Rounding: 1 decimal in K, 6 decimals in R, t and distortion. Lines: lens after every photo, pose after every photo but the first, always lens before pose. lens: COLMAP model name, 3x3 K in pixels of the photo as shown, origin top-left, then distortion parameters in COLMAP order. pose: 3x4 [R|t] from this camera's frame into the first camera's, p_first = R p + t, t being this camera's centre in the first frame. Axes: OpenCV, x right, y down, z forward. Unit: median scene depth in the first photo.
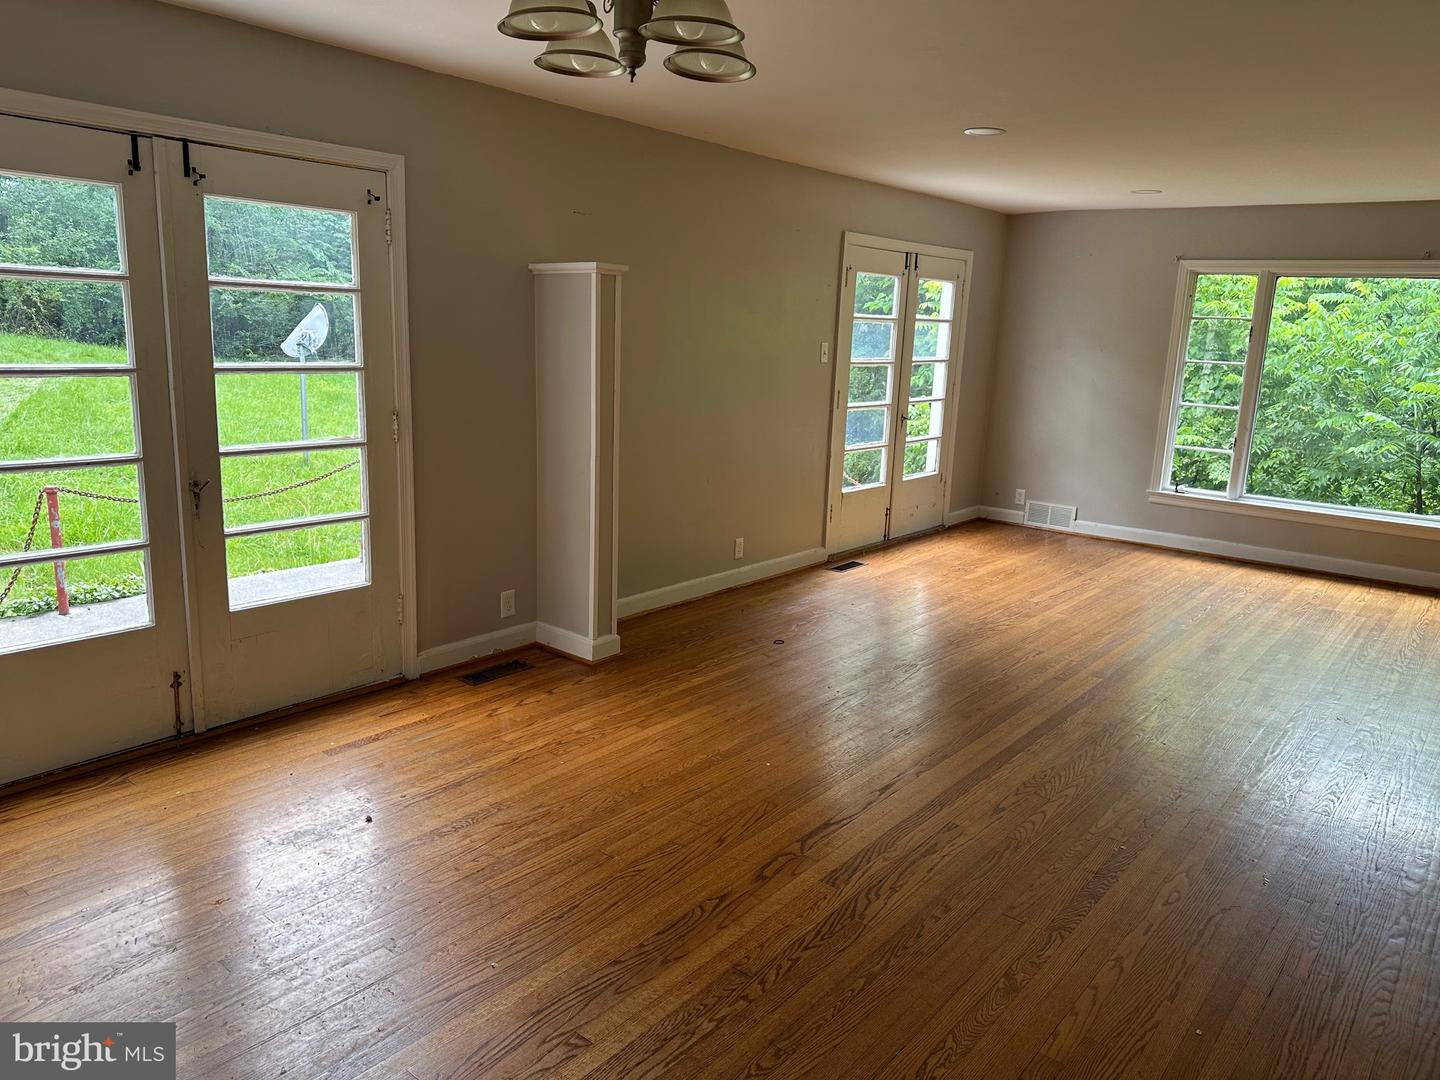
lens RADIAL K [[1009.3, 0, 715.9], [0, 1009.3, 538.0], [0, 0, 1]] dist [0.083937, -0.101926]
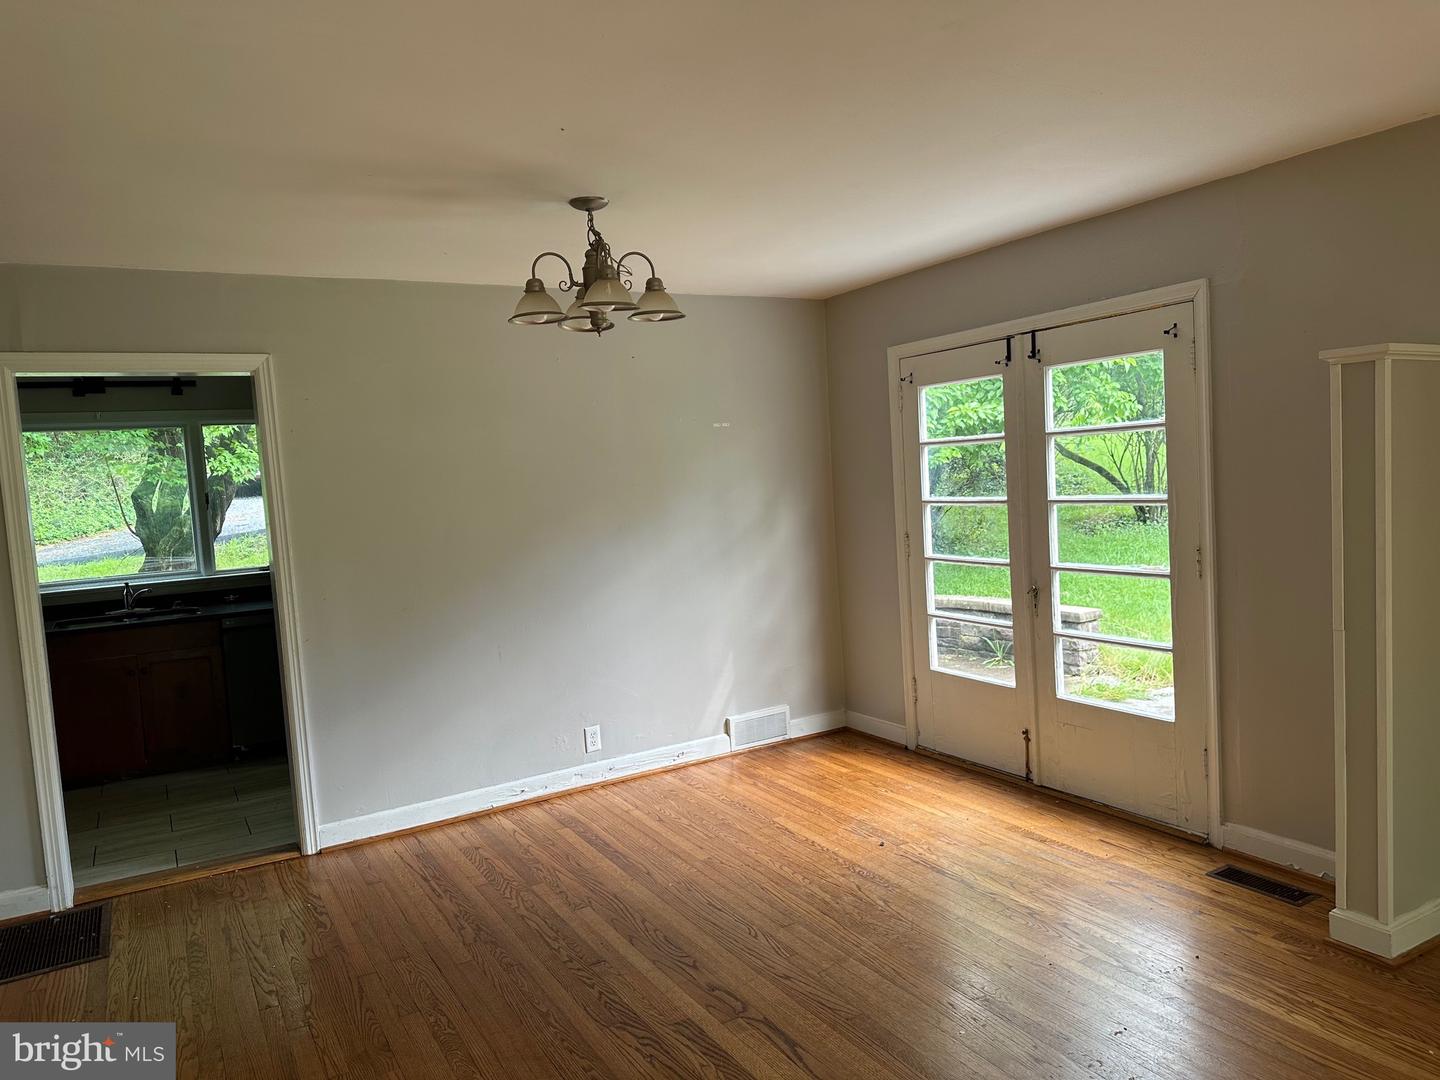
lens RADIAL K [[1009.3, 0, 715.9], [0, 1009.3, 538.0], [0, 0, 1]] dist [0.083937, -0.101926]
pose [[-0.356321, 0.054658, -0.932764, 0.779087], [-0.139401, 0.984005, 0.110913, -0.189590], [0.923906, 0.169548, -0.343002, 0.993924]]
